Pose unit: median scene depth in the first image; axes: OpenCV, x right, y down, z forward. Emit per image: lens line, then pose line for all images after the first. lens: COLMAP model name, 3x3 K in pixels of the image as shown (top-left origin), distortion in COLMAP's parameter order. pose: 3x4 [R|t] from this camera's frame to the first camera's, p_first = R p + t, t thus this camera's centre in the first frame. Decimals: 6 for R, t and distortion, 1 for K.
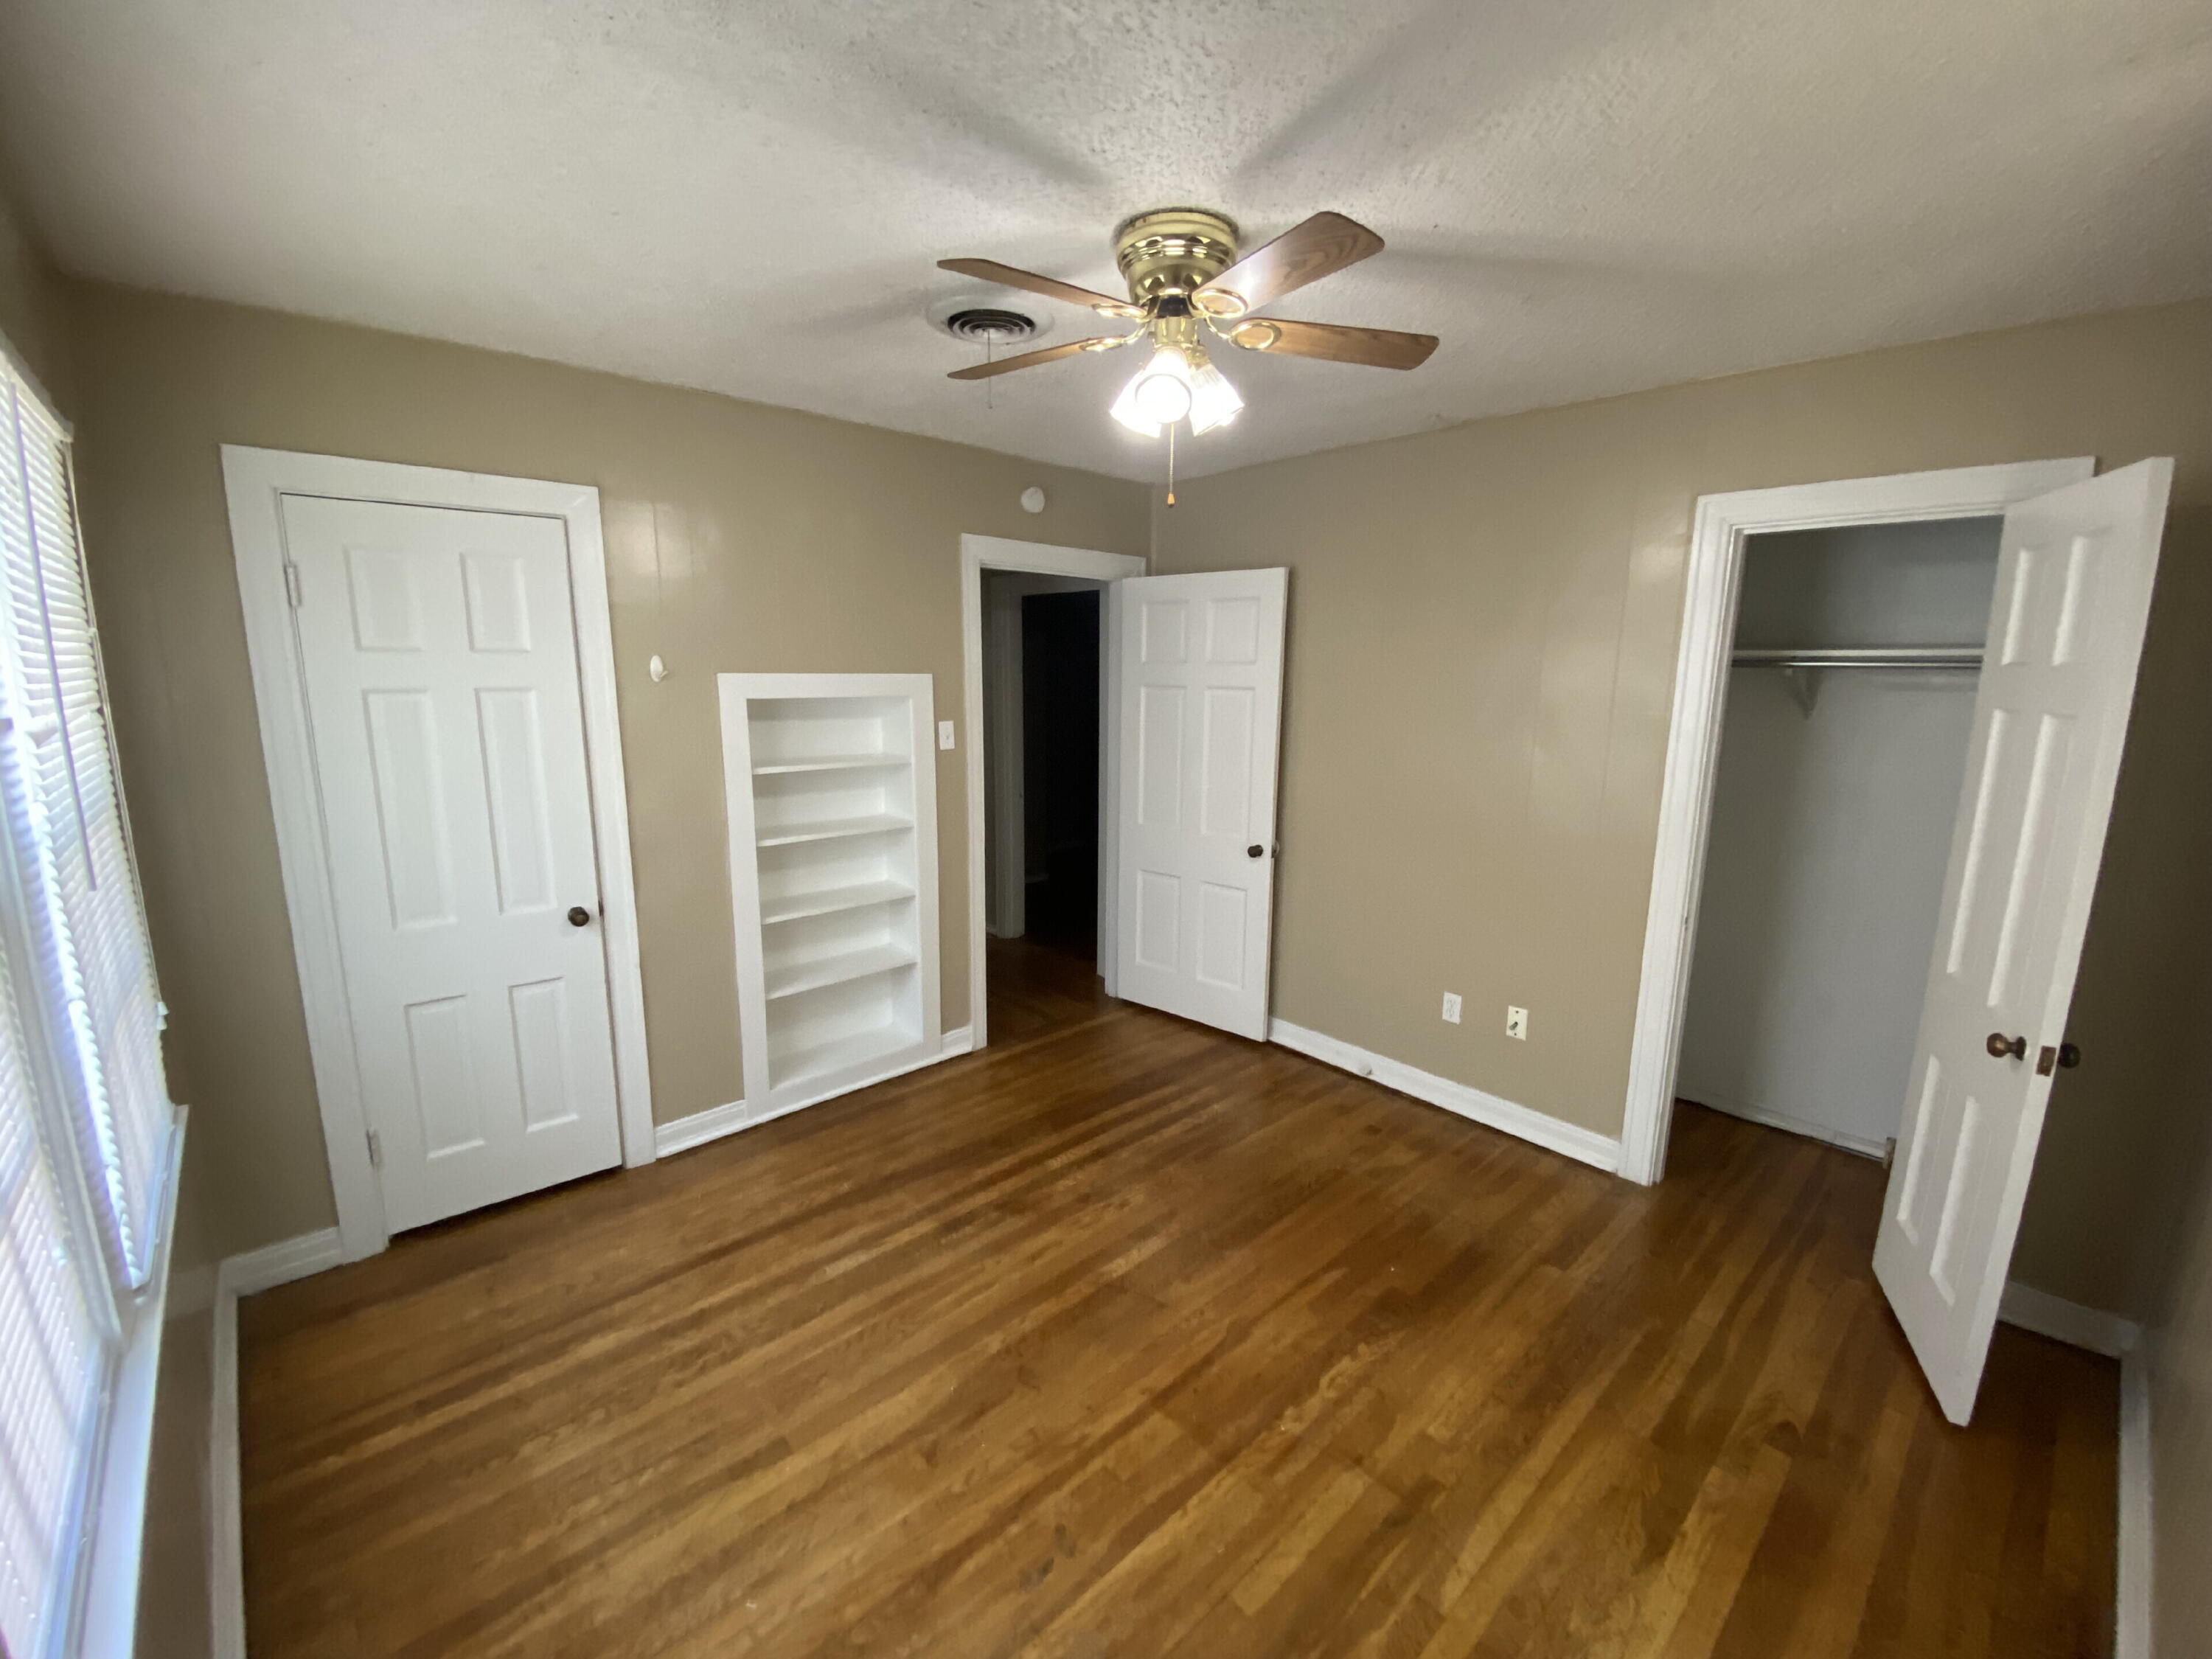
lens RADIAL K [[900.1, 0, 1106.0], [0, 900.1, 829.5], [0, 0, 1]] dist [0.030983, -0.025018]
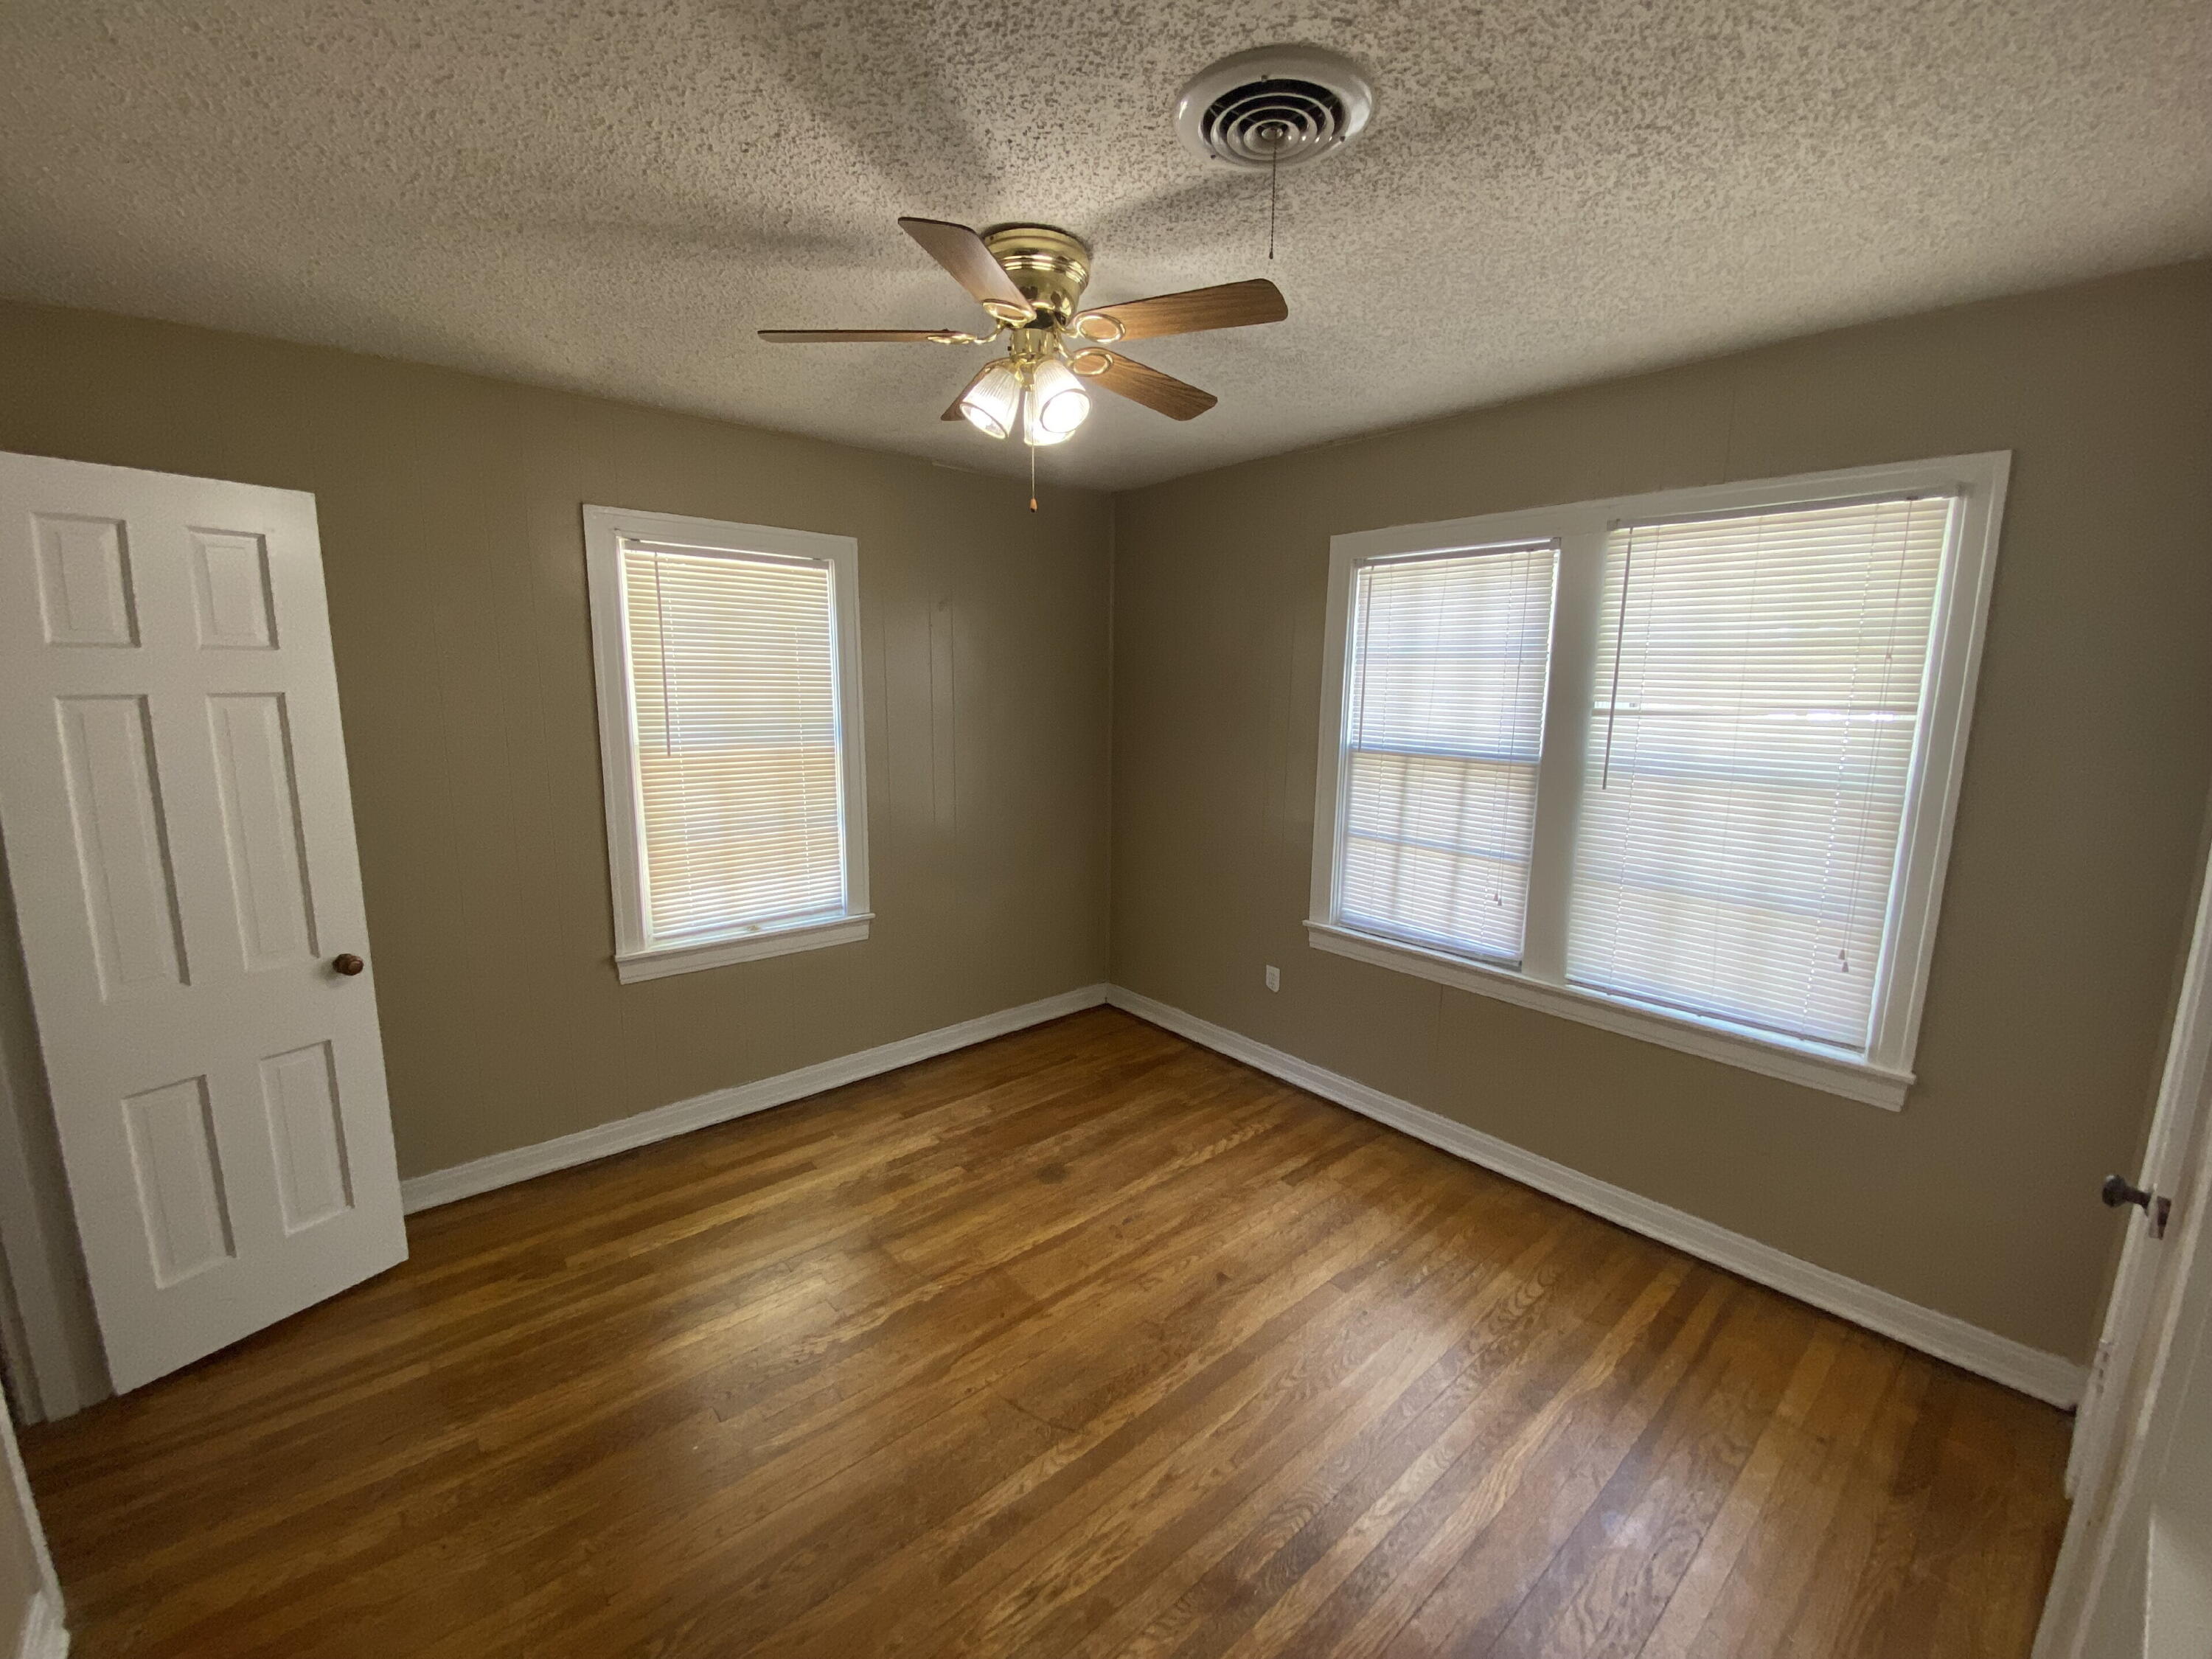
lens RADIAL K [[900.1, 0, 1106.0], [0, 900.1, 829.5], [0, 0, 1]] dist [0.030983, -0.025018]
pose [[-0.999308, -0.026143, 0.026470, -0.042051], [-0.015552, 0.939887, 0.341131, -0.321413], [-0.033797, 0.340483, -0.939643, 1.827489]]
